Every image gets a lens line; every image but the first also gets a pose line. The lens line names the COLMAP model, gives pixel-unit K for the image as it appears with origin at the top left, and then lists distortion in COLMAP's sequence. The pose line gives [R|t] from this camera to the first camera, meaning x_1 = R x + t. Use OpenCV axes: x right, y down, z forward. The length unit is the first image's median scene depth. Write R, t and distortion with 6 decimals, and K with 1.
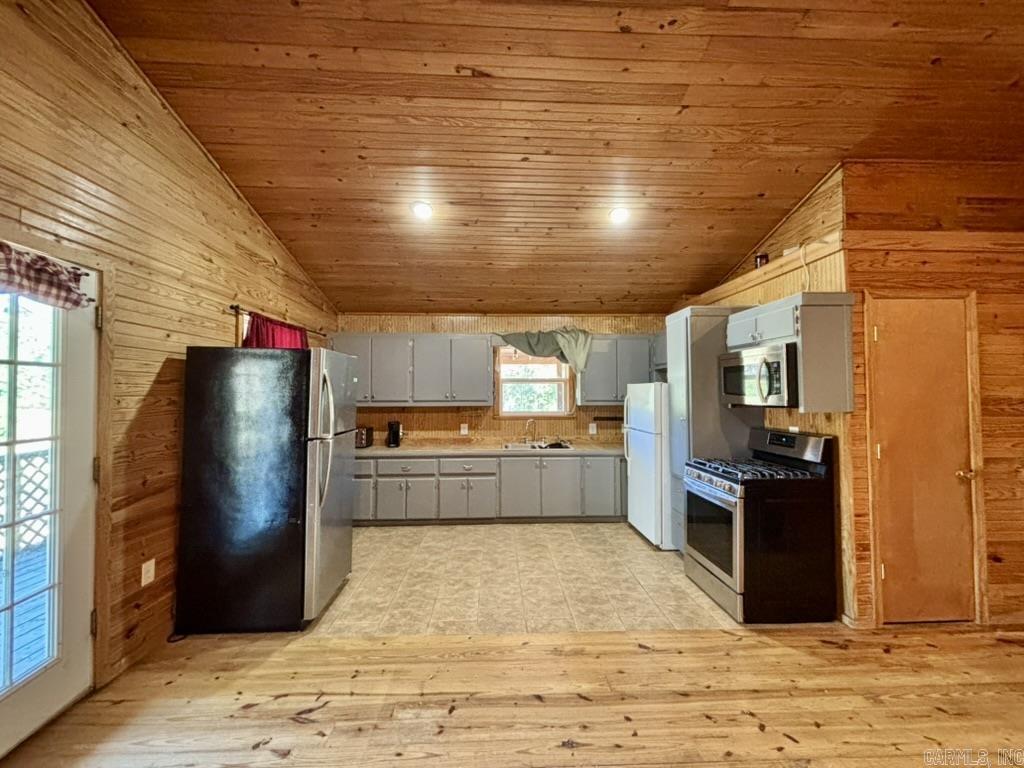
lens RADIAL K [[415.0, 0, 512.0], [0, 415.0, 384.0], [0, 0, 1]] dist [0.008252, -0.000033]
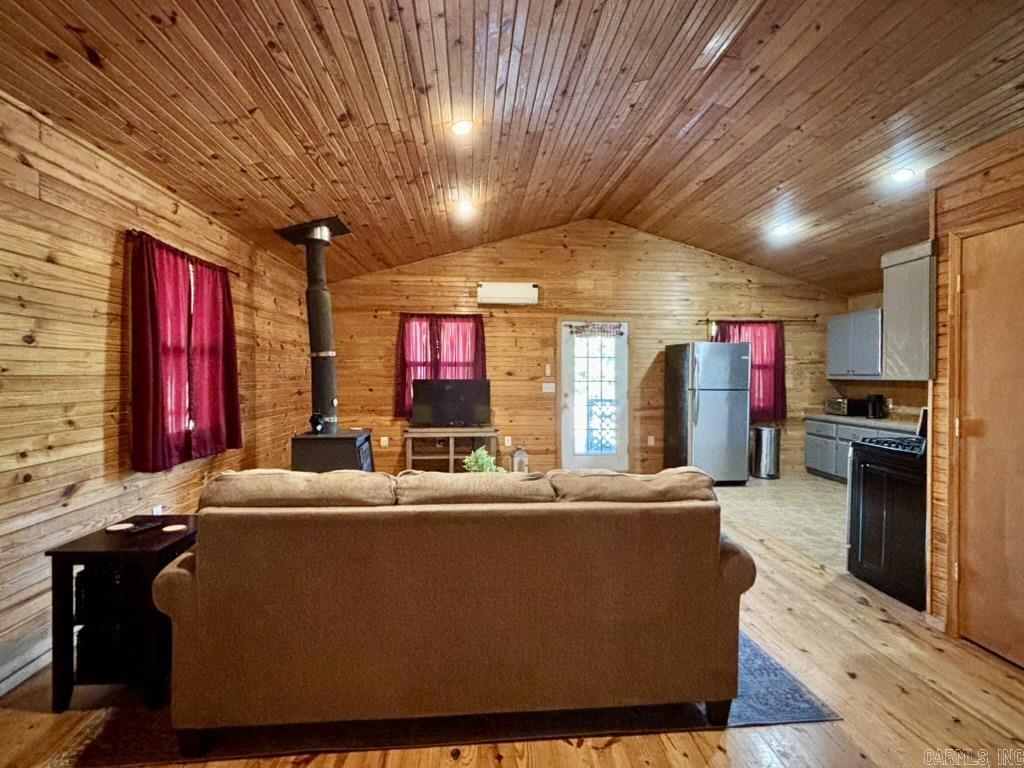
lens RADIAL K [[516.9, 0, 514.6], [0, 516.9, 386.1], [0, 0, 1]] dist [0.000286, -0.000270]
pose [[0.036956, 0.024091, -0.999026, 2.315913], [0.018416, 0.999523, 0.024784, 0.049291], [0.999147, -0.019314, 0.036494, 0.116123]]
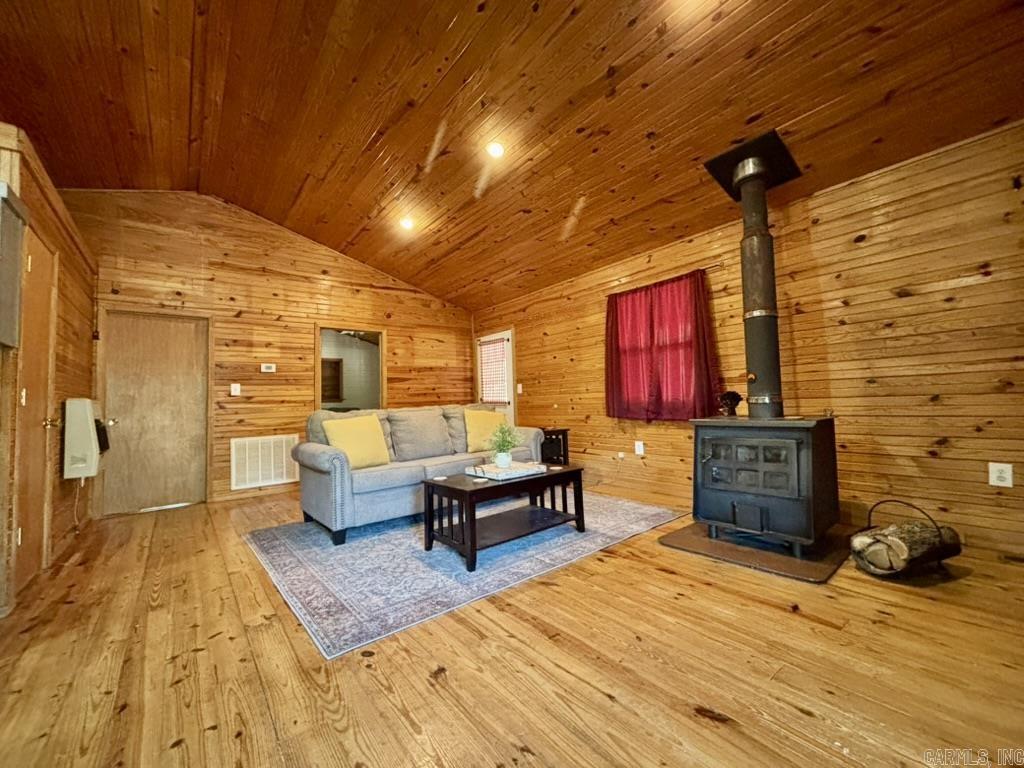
lens RADIAL K [[415.0, 0, 512.0], [0, 415.0, 384.0], [0, 0, 1]] dist [0.008252, -0.000033]
pose [[-0.587618, 0.059681, 0.806935, -0.527357], [0.014091, 0.997880, -0.063543, 0.252382], [-0.809016, -0.025969, -0.587213, 0.859310]]
